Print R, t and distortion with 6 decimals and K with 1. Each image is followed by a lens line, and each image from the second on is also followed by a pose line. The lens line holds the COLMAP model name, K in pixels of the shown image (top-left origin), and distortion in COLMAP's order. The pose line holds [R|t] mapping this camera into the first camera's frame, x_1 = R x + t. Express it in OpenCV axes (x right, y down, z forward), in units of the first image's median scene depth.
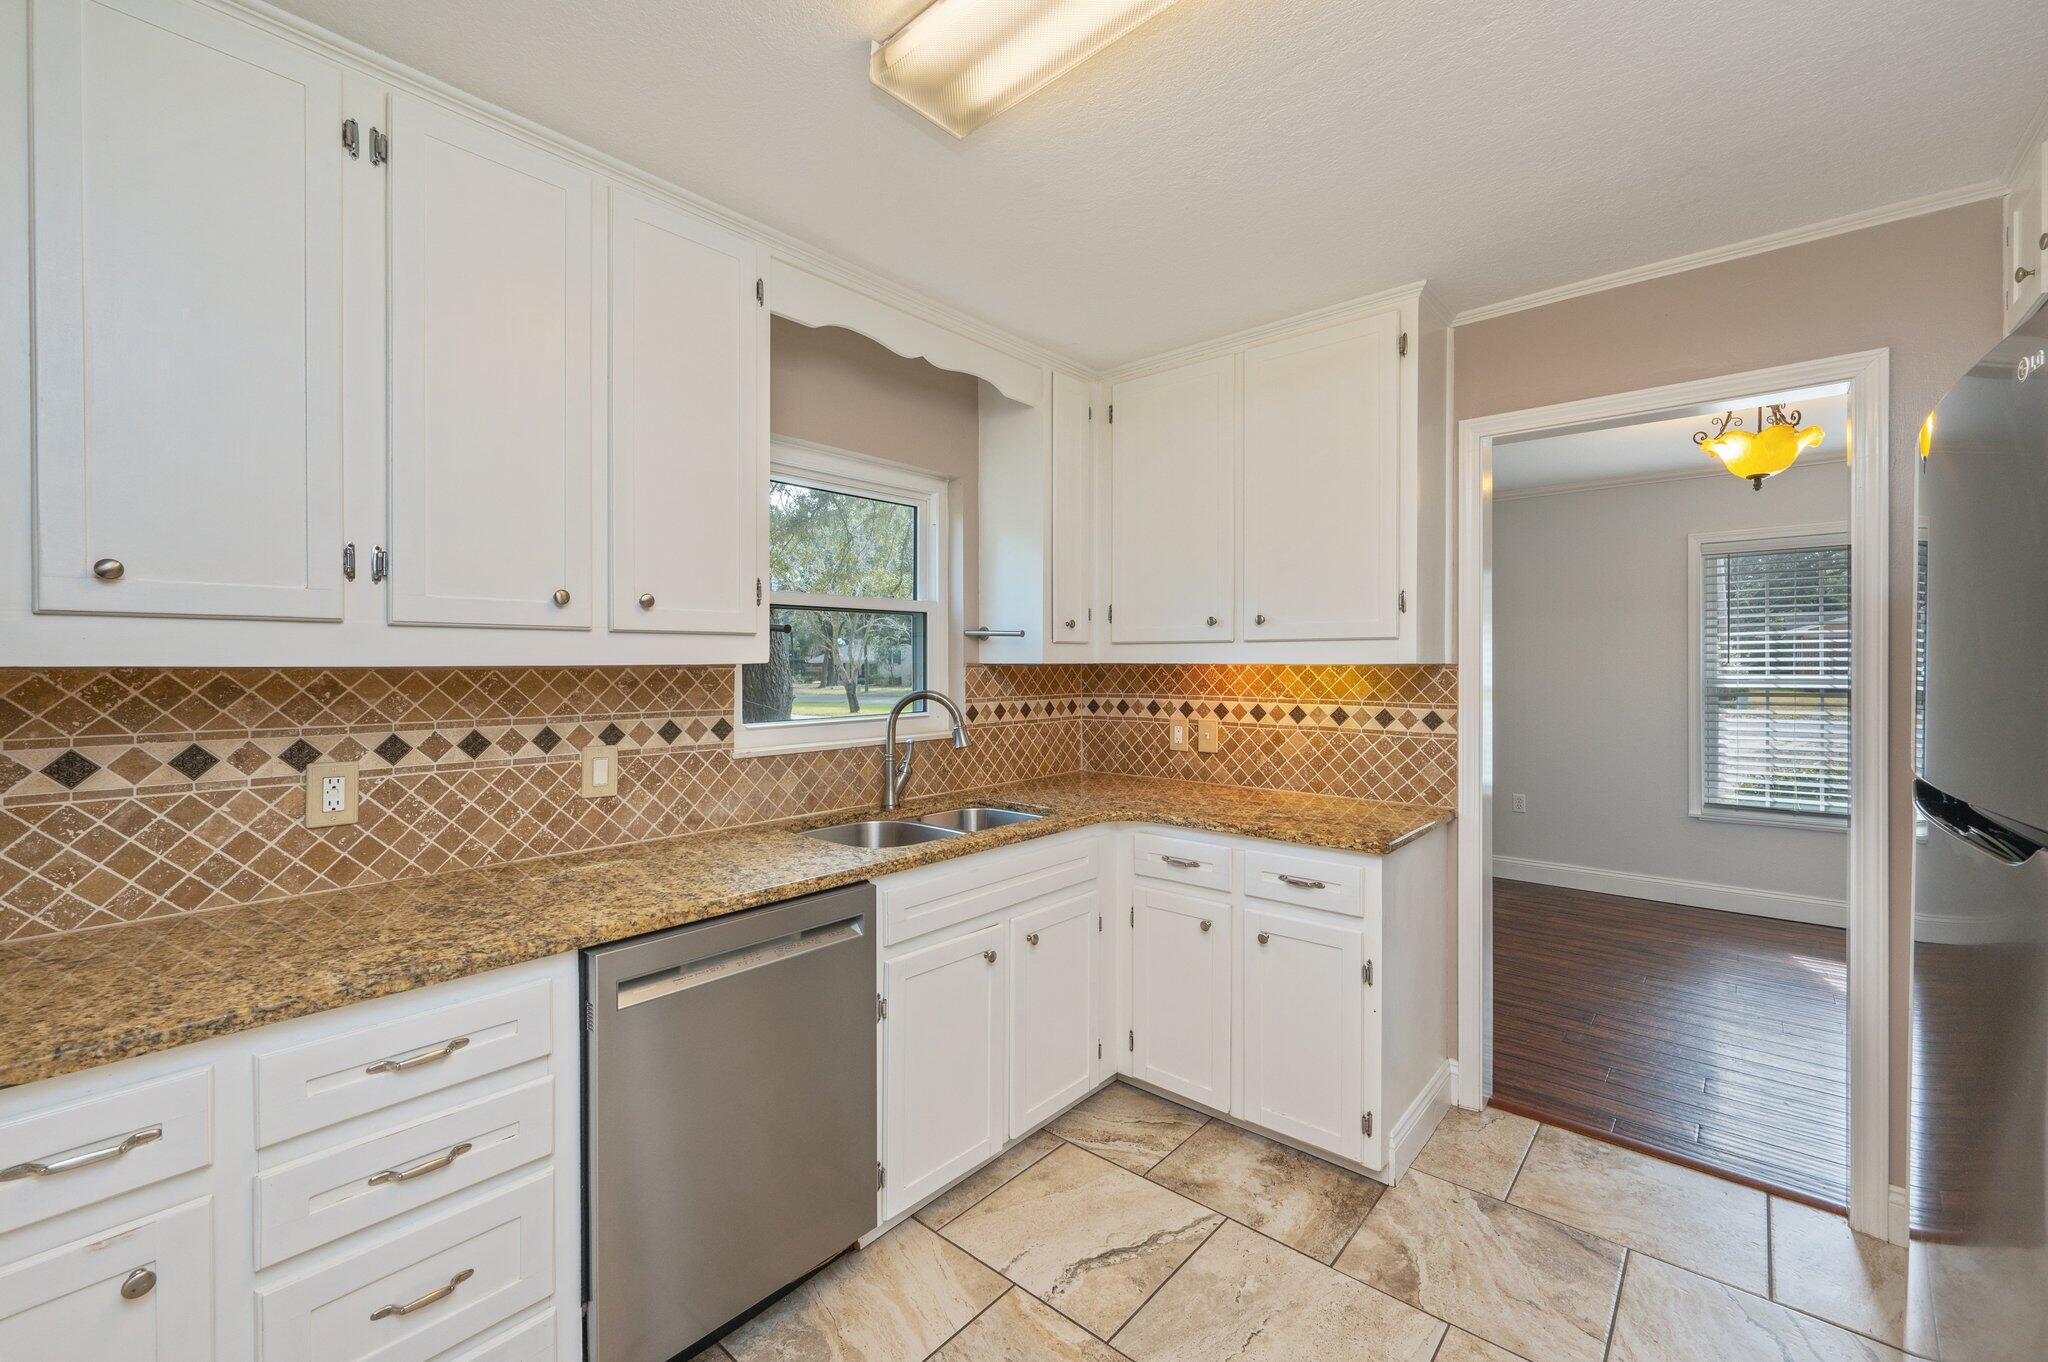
lens RADIAL K [[834.9, 0, 1030.2], [0, 834.9, 668.6], [0, 0, 1]] dist [-0.003172, 0.000151]
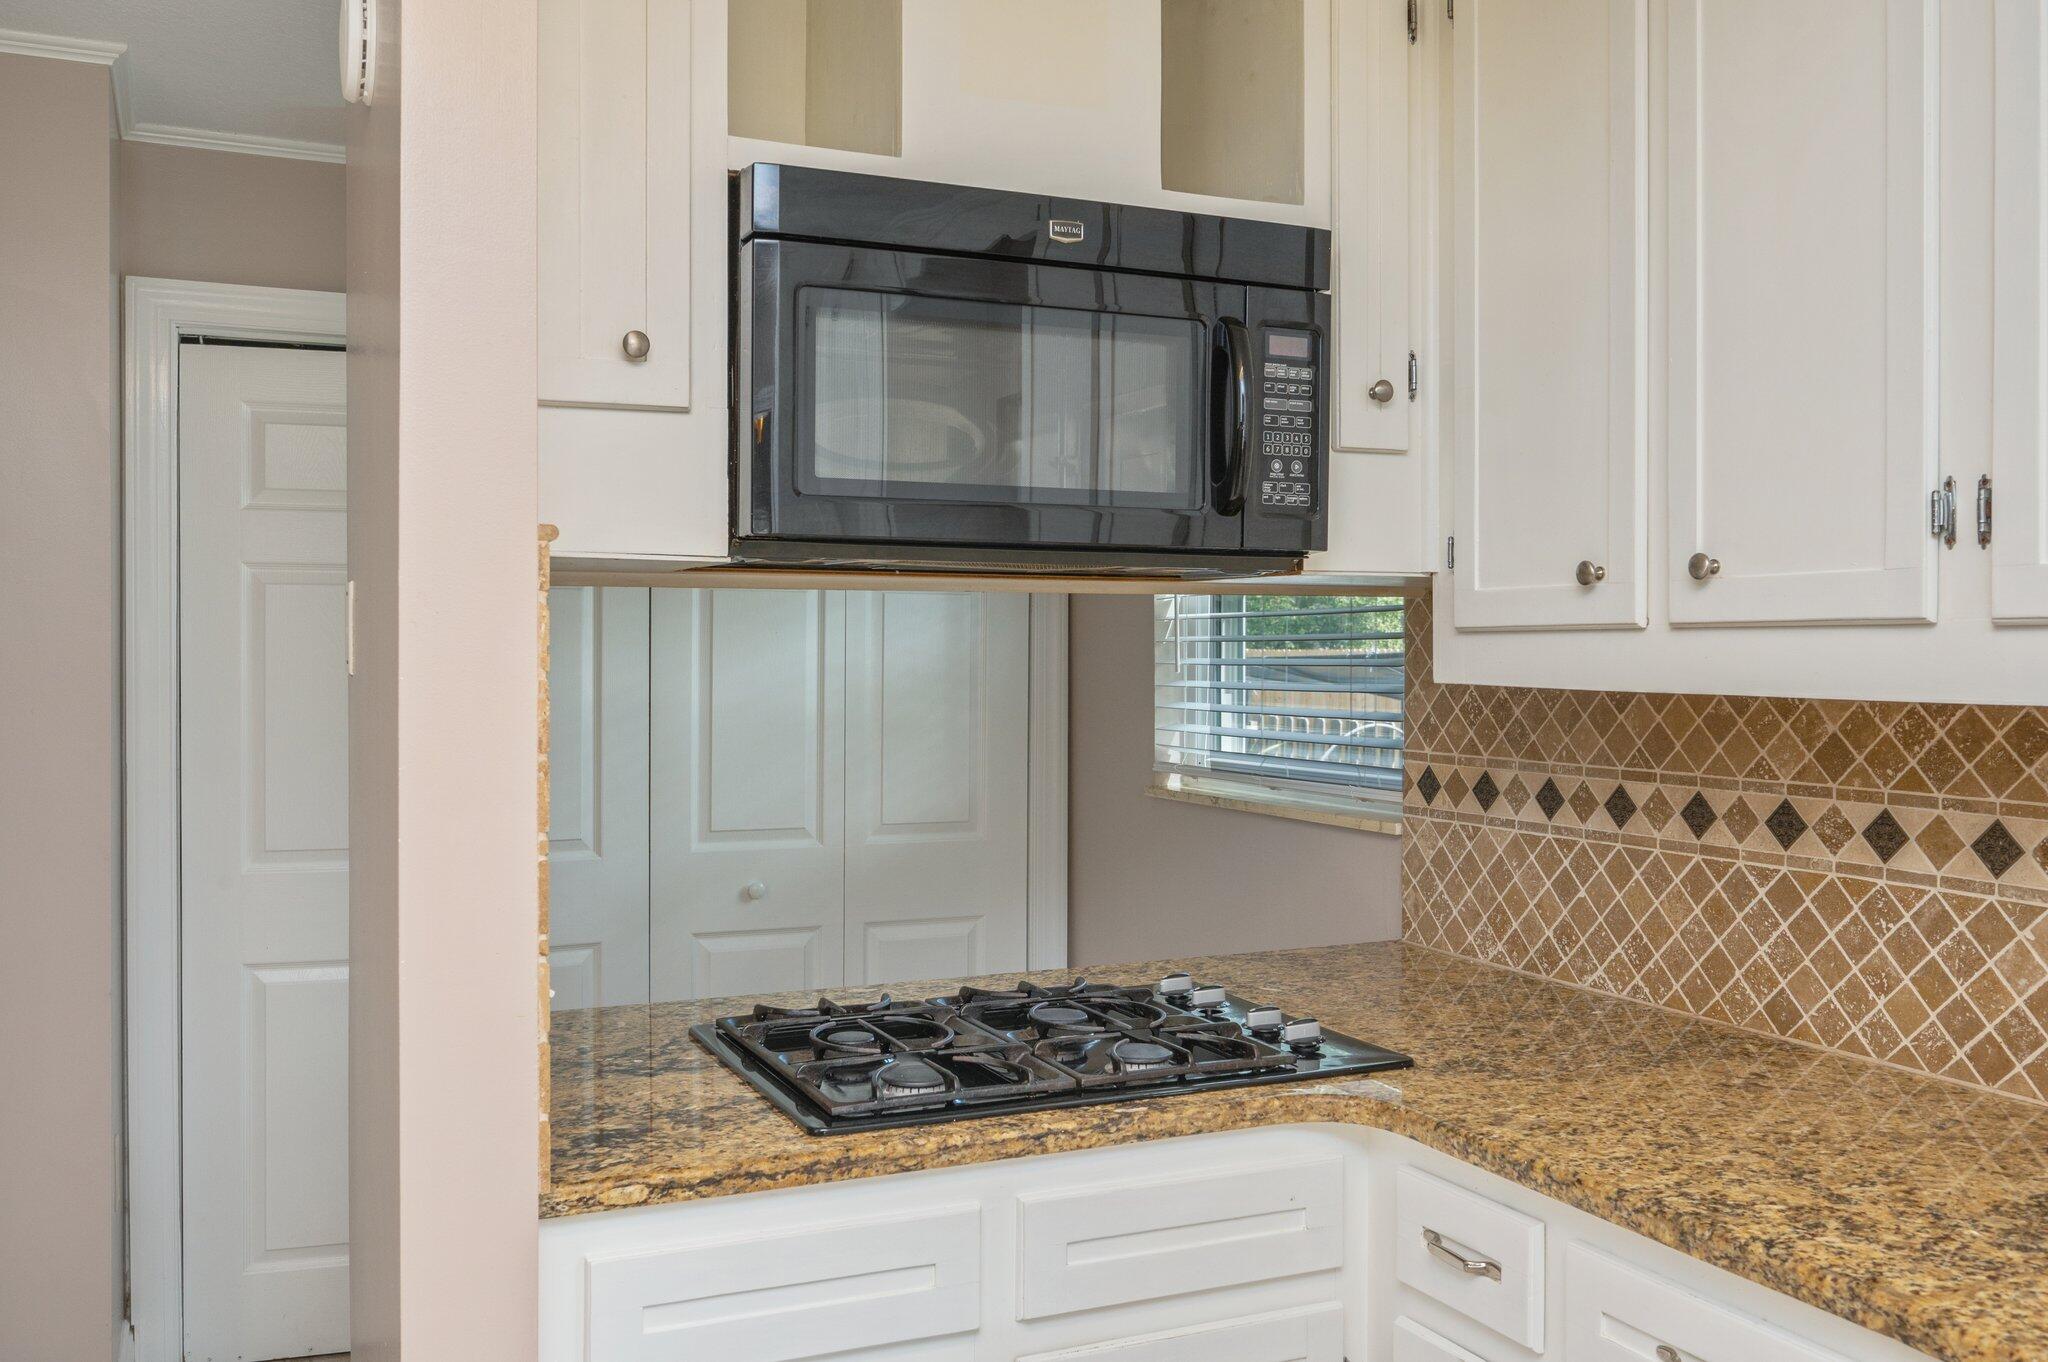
lens RADIAL K [[1756.2, 0, 1029.0], [0, 1756.2, 668.2], [0, 0, 1]] dist [-0.029229, 0.006470]
pose [[-0.426093, 0.012140, -0.904598, 0.334810], [-0.004209, 0.999873, 0.015401, -0.027917], [0.904670, 0.010369, -0.425988, 0.639745]]
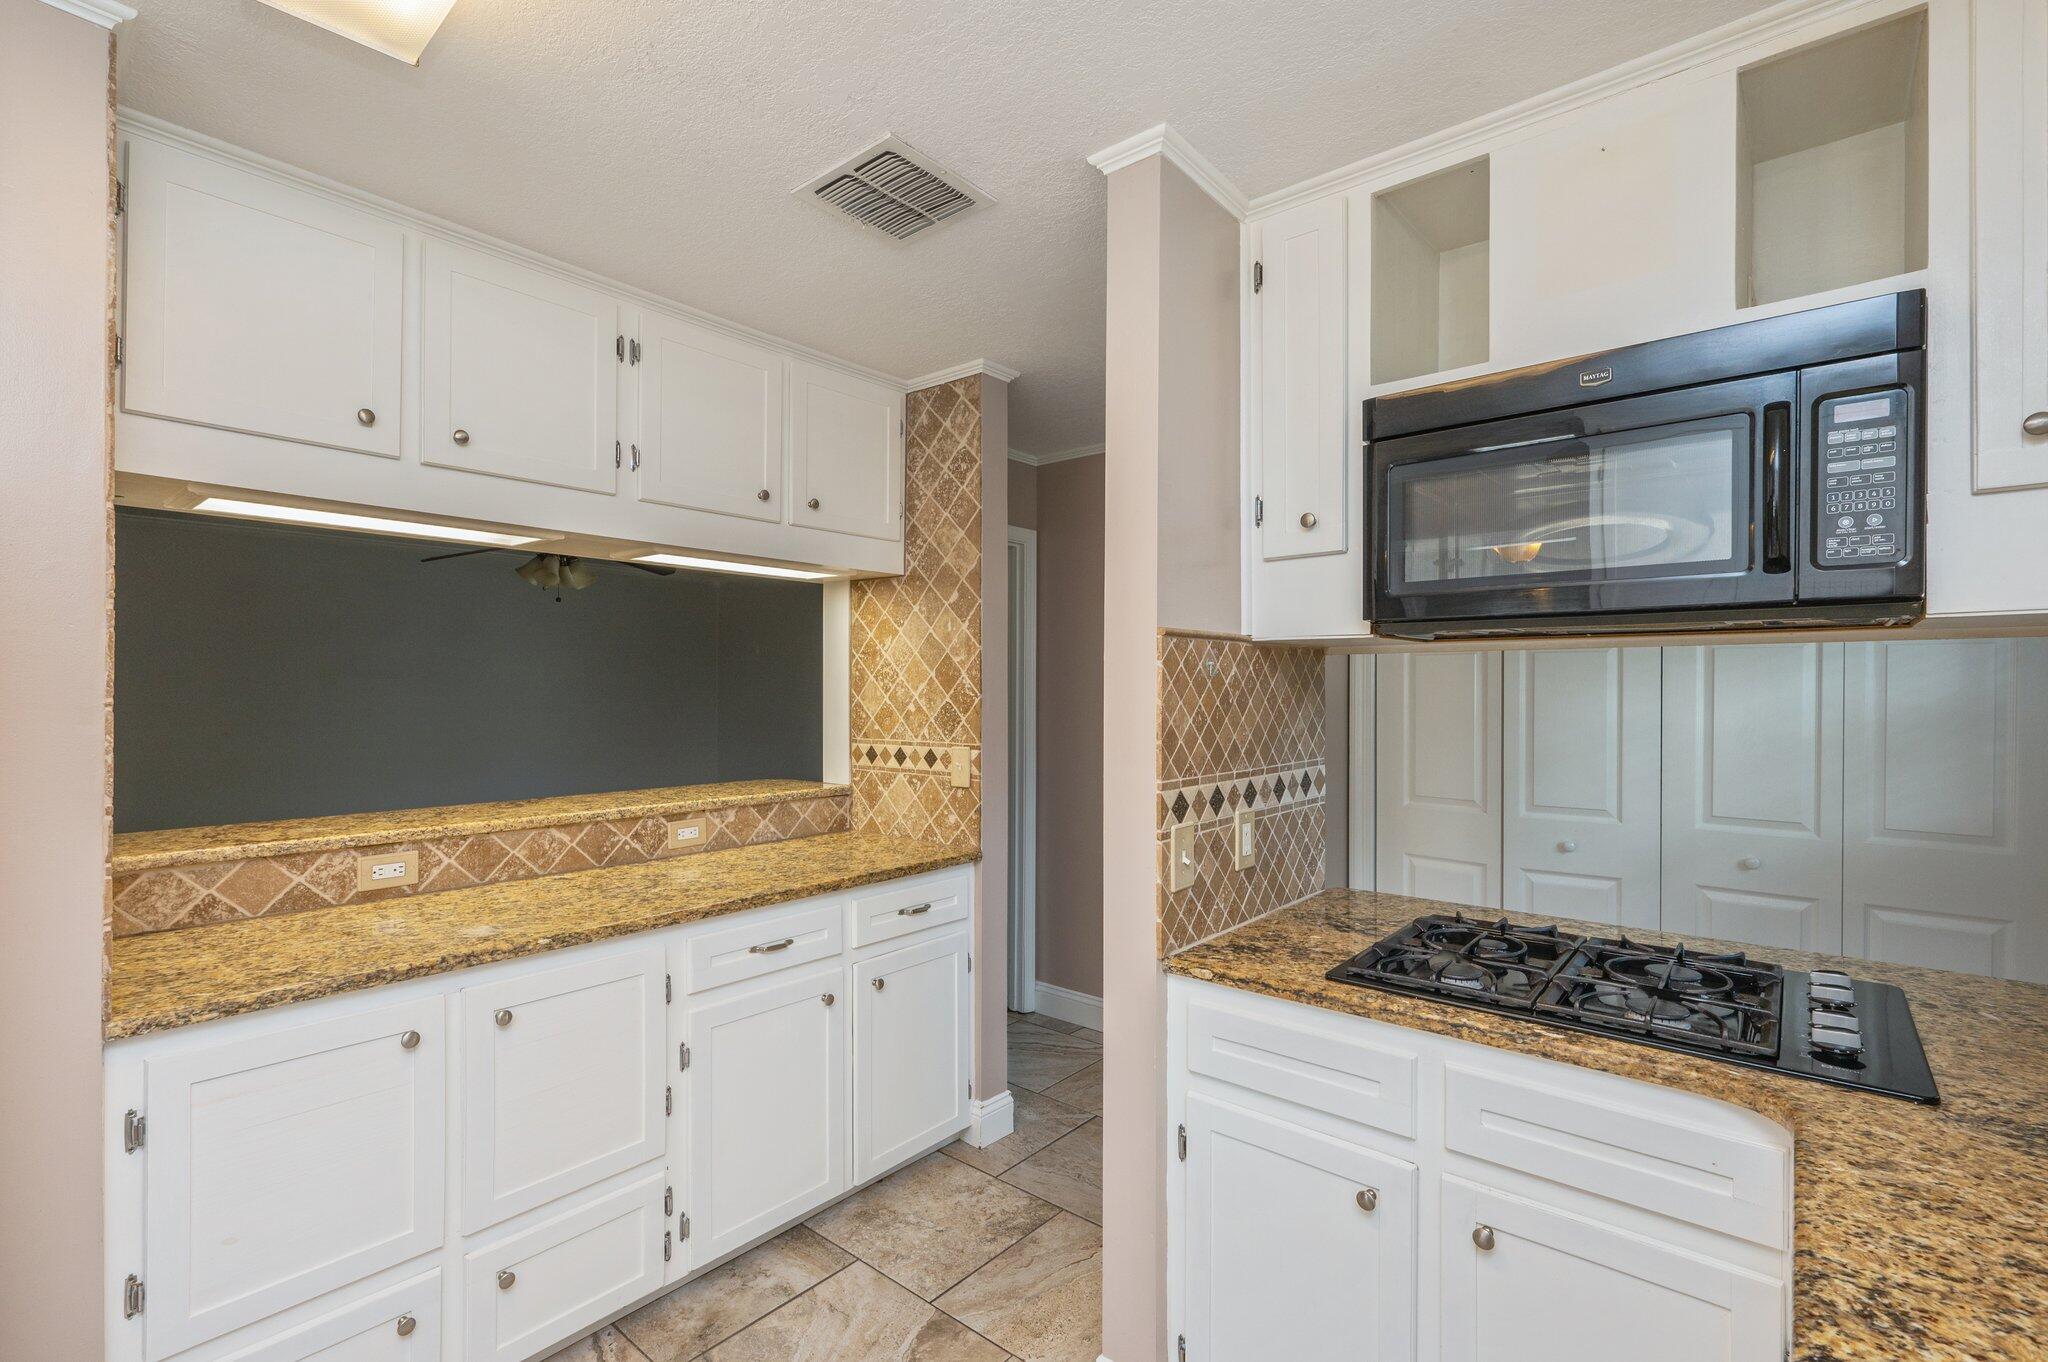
lens RADIAL K [[931.2, 0, 1017.3], [0, 931.2, 688.5], [0, 0, 1]] dist [-0.002467, 0.000448]
pose [[-0.999989, 0.002551, 0.003967, -0.129886], [0.002570, 0.999985, 0.004792, -0.028095], [-0.003955, 0.004802, -0.999981, 0.938620]]
